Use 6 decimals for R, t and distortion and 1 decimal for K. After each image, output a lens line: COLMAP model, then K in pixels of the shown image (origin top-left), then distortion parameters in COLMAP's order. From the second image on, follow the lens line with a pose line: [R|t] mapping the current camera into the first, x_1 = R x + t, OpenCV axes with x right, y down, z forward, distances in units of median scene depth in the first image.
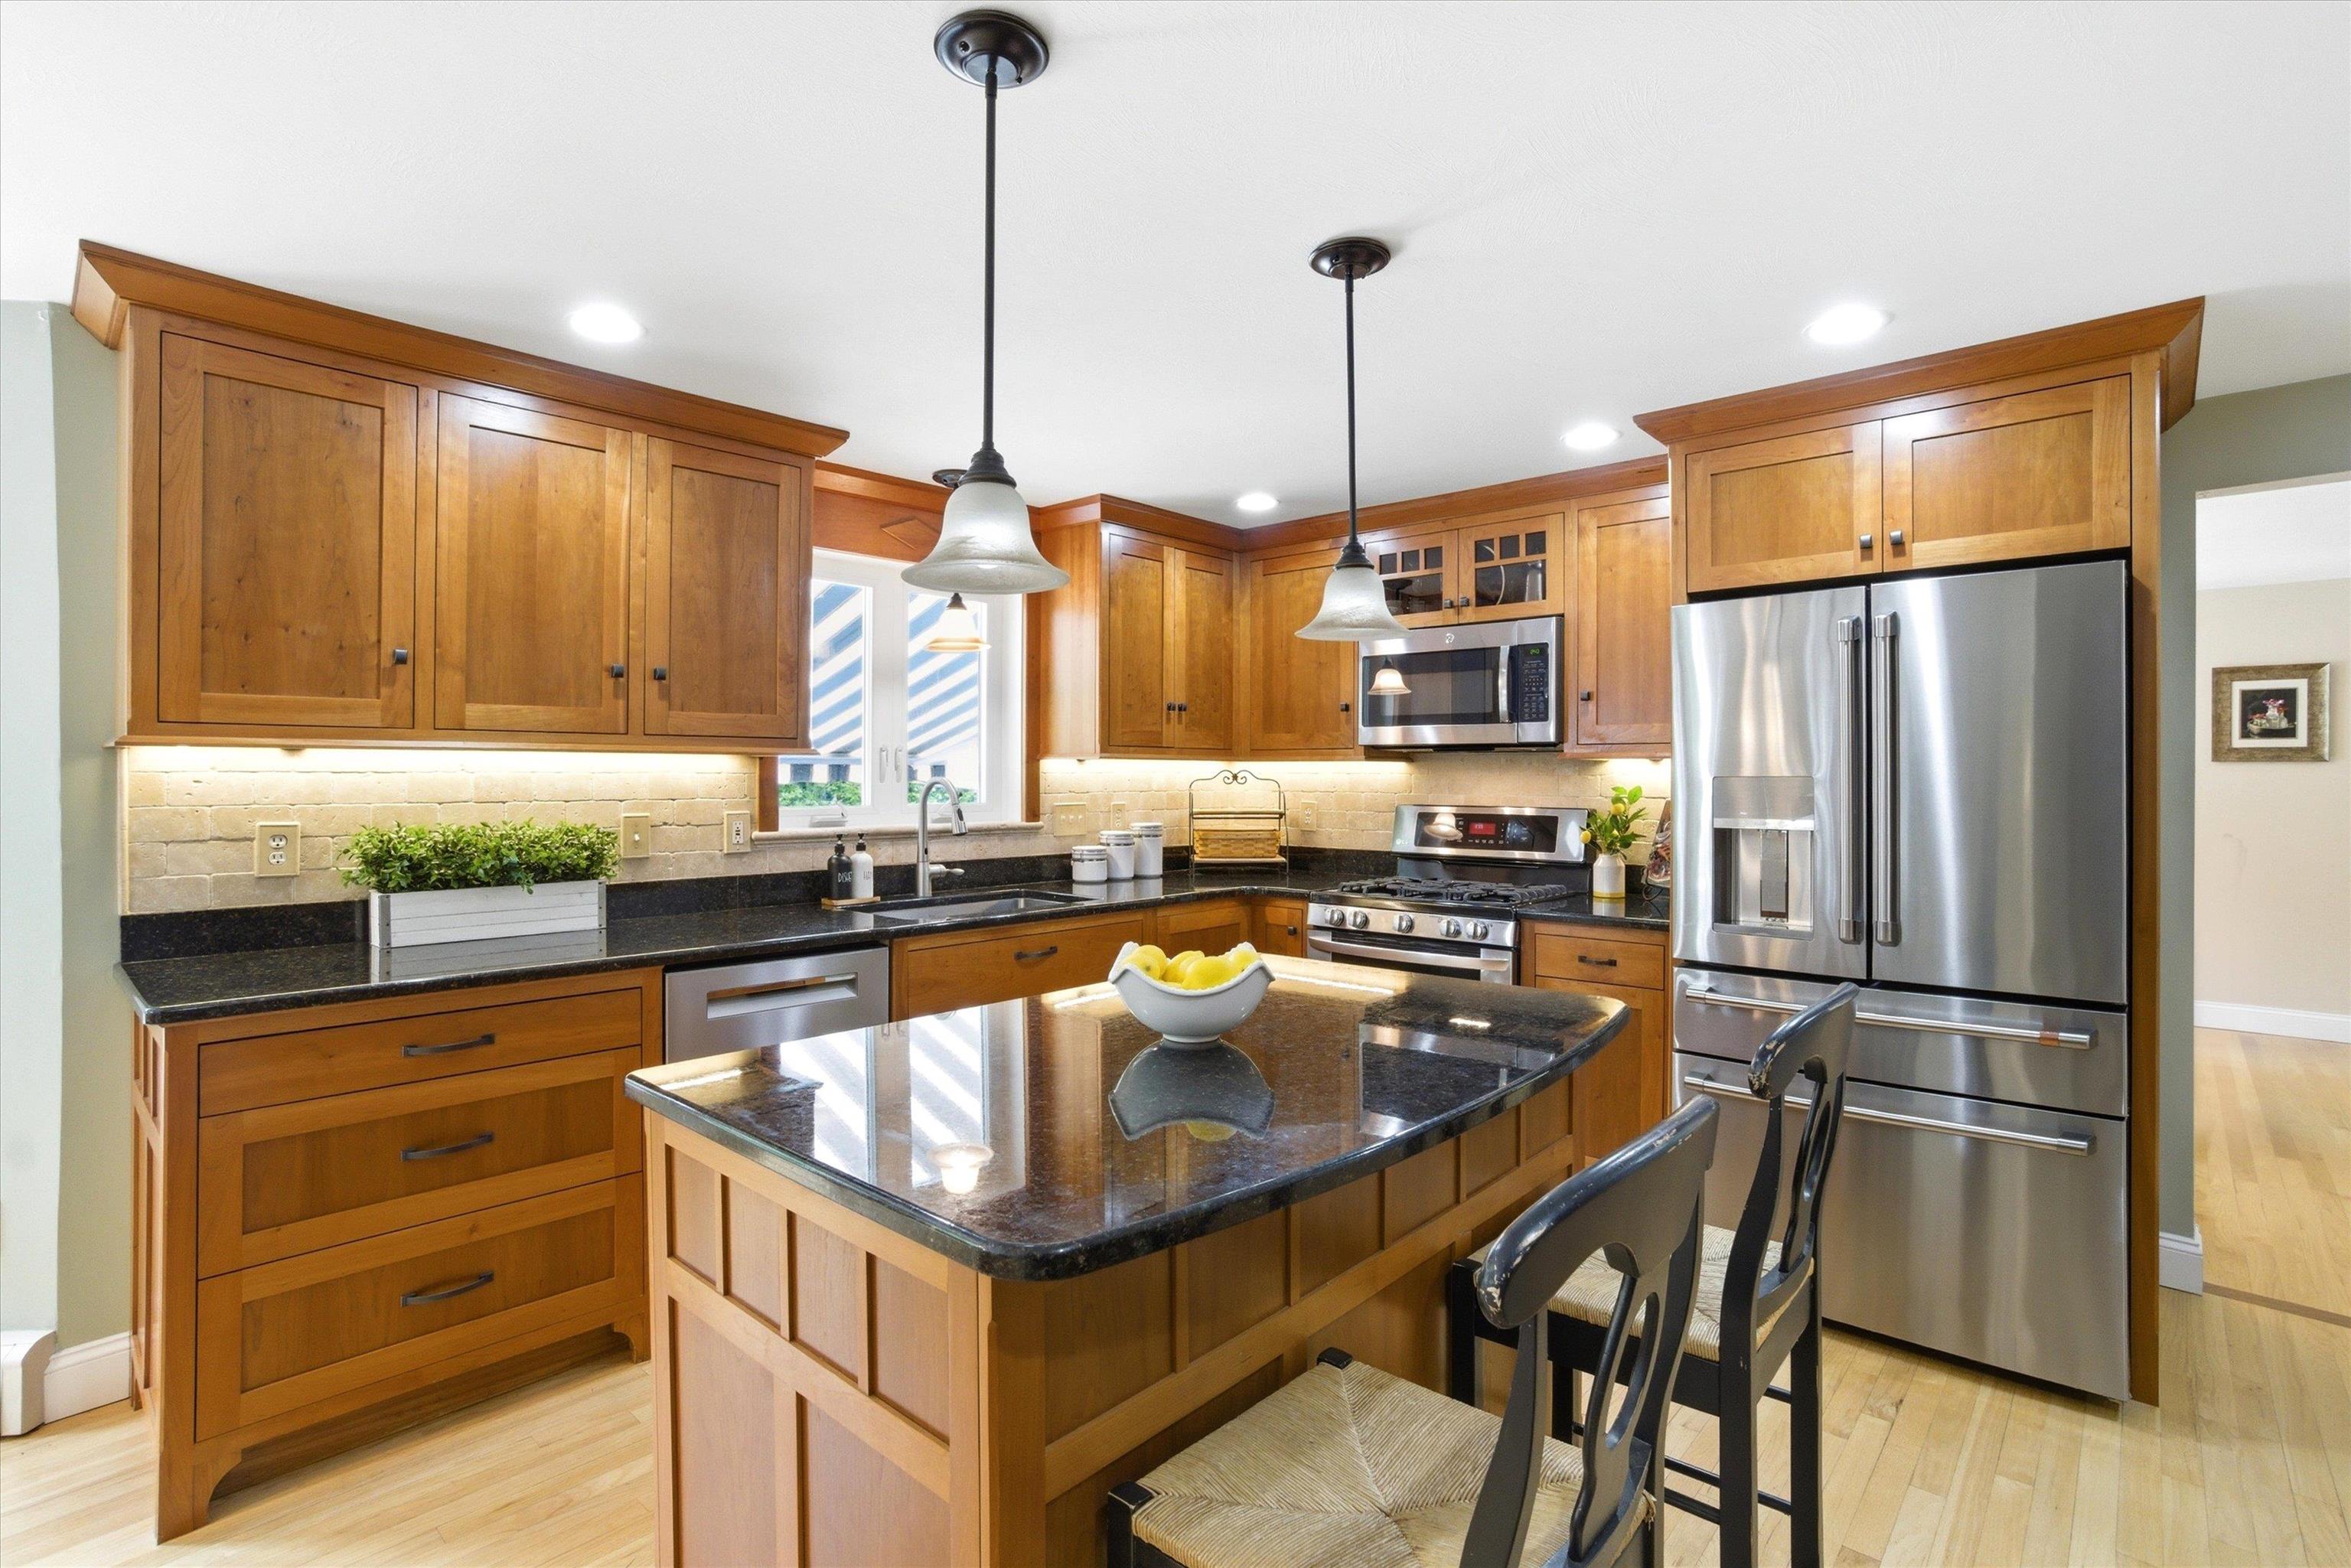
lens RADIAL K [[1074.3, 0, 1179.5], [0, 1074.3, 771.2], [0, 0, 1]] dist [-0.002132, 0.001303]
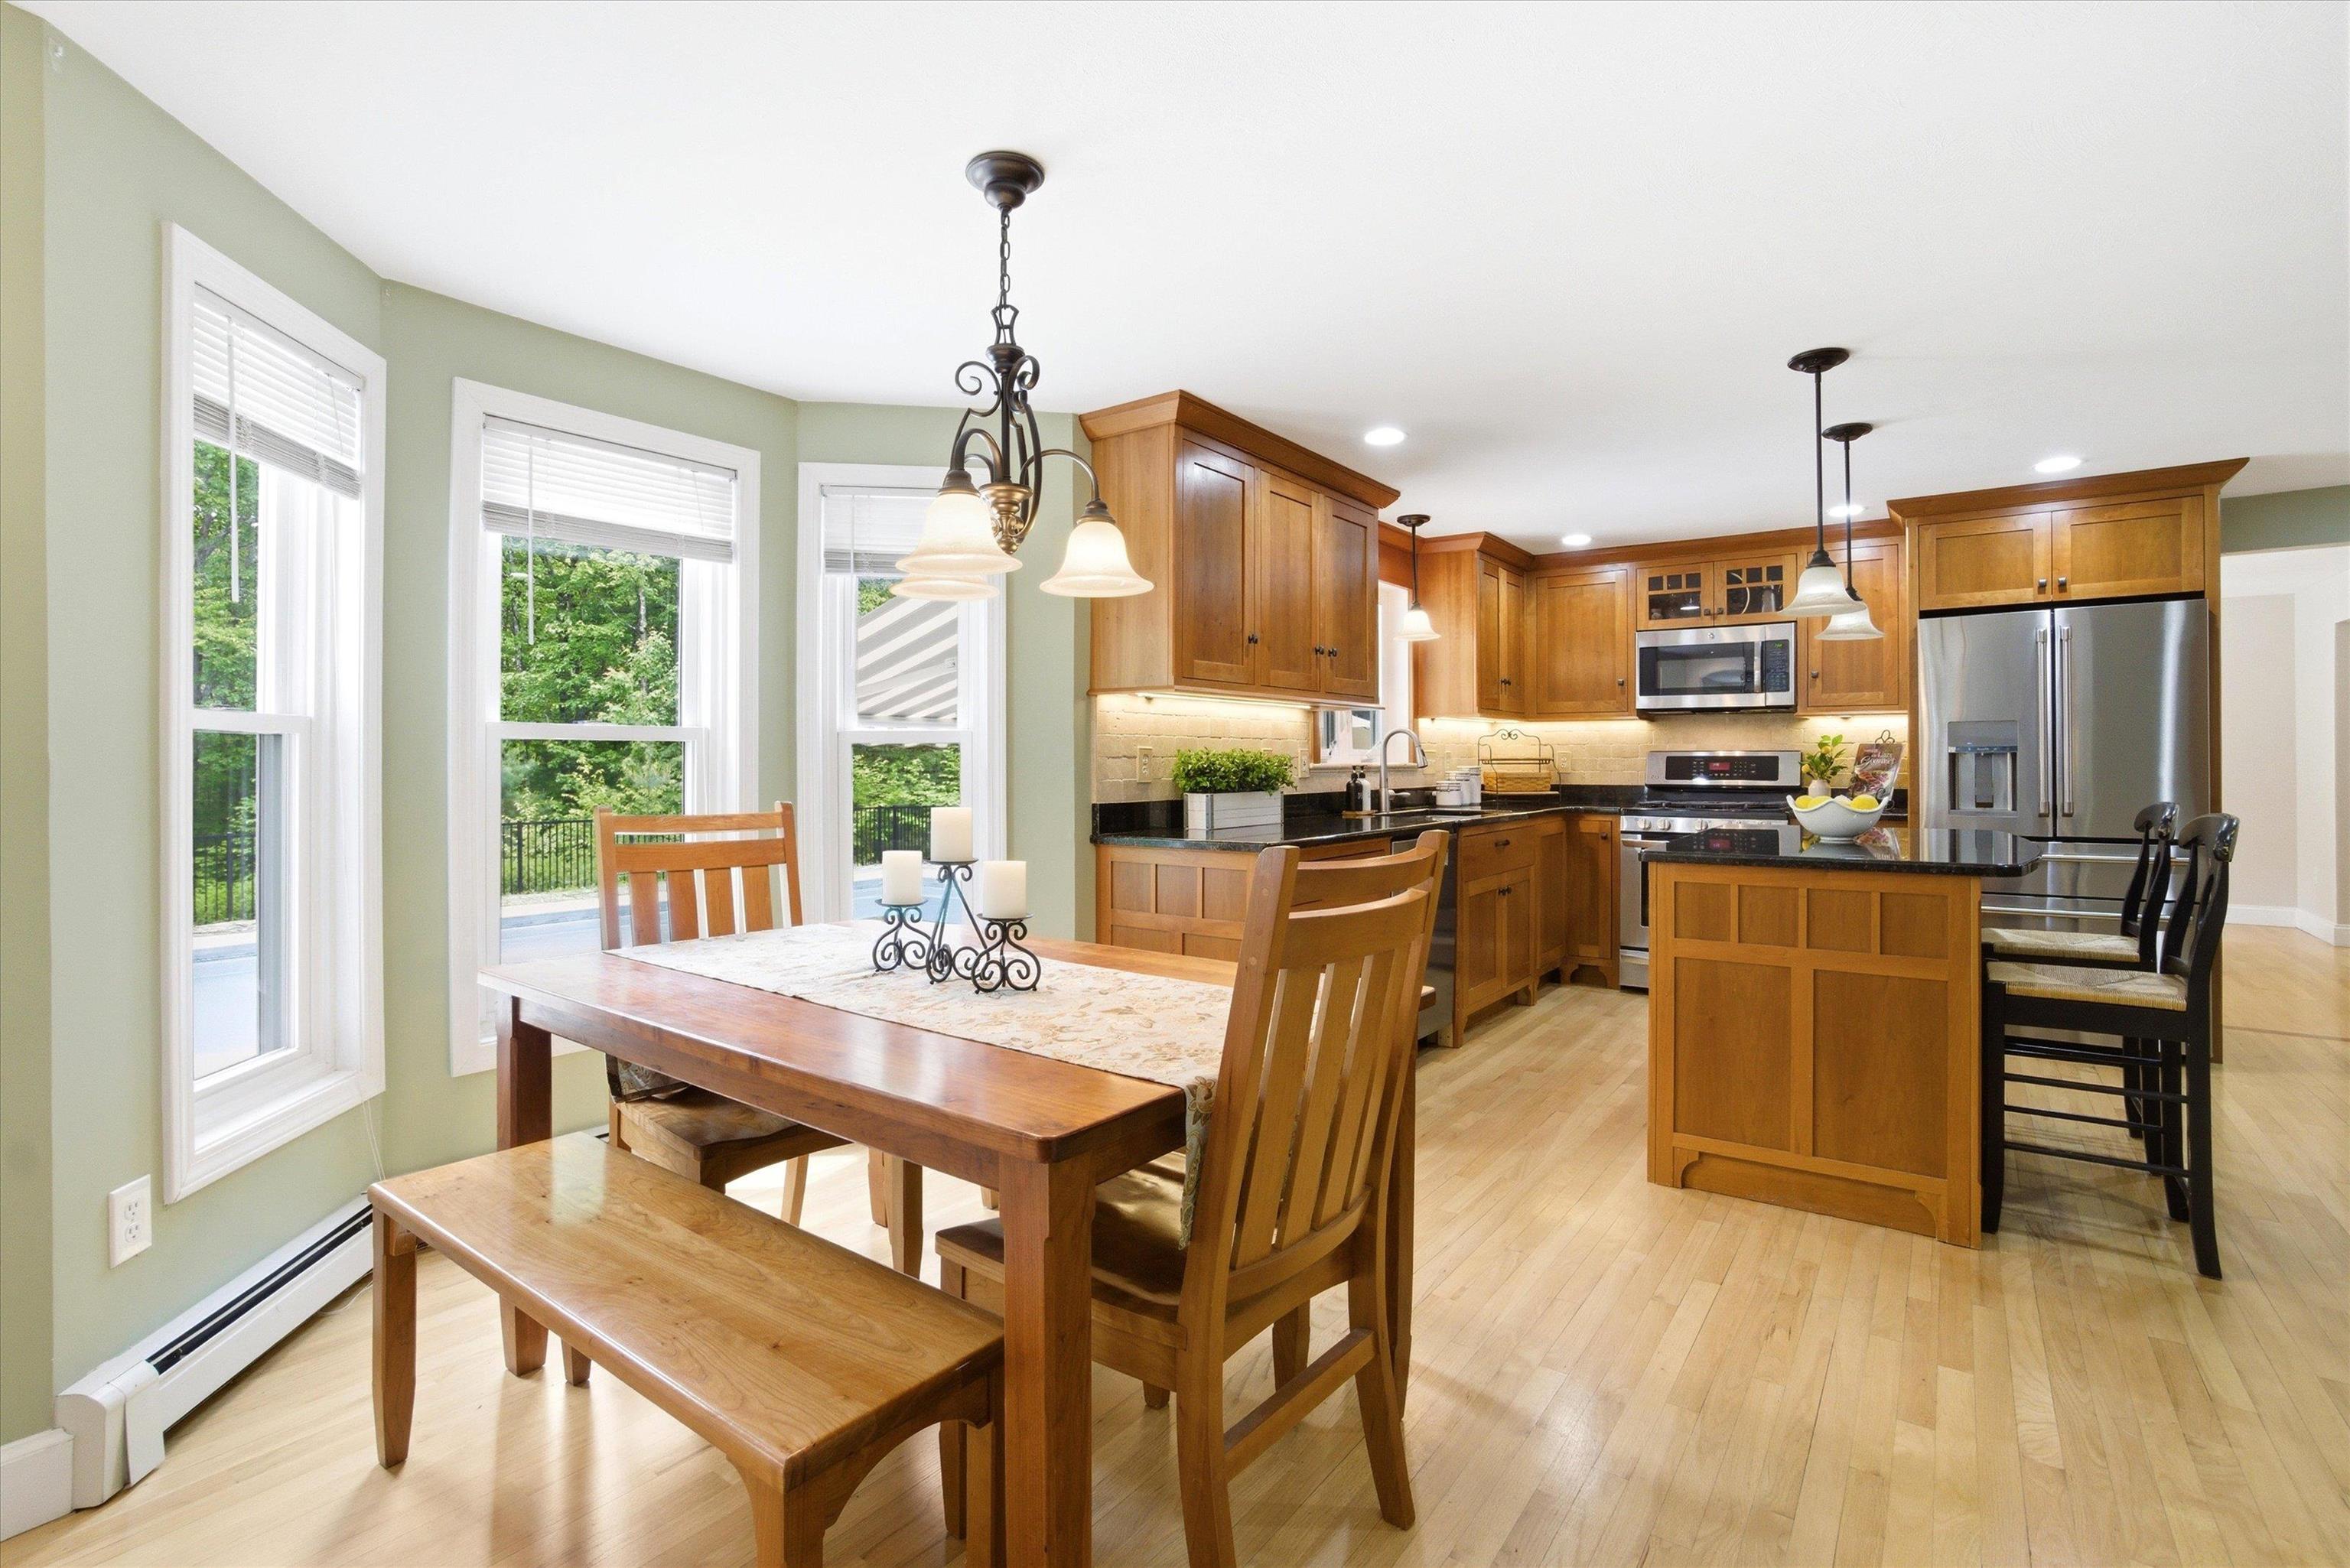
lens RADIAL K [[1073.8, 0, 1122.4], [0, 1073.8, 761.0], [0, 0, 1]] dist [-0.002132, 0.001303]
pose [[0.991688, -0.003350, 0.128621, -0.805725], [0.003516, 0.999993, -0.001067, 0.051491], [-0.128616, 0.001510, 0.991693, -0.392138]]
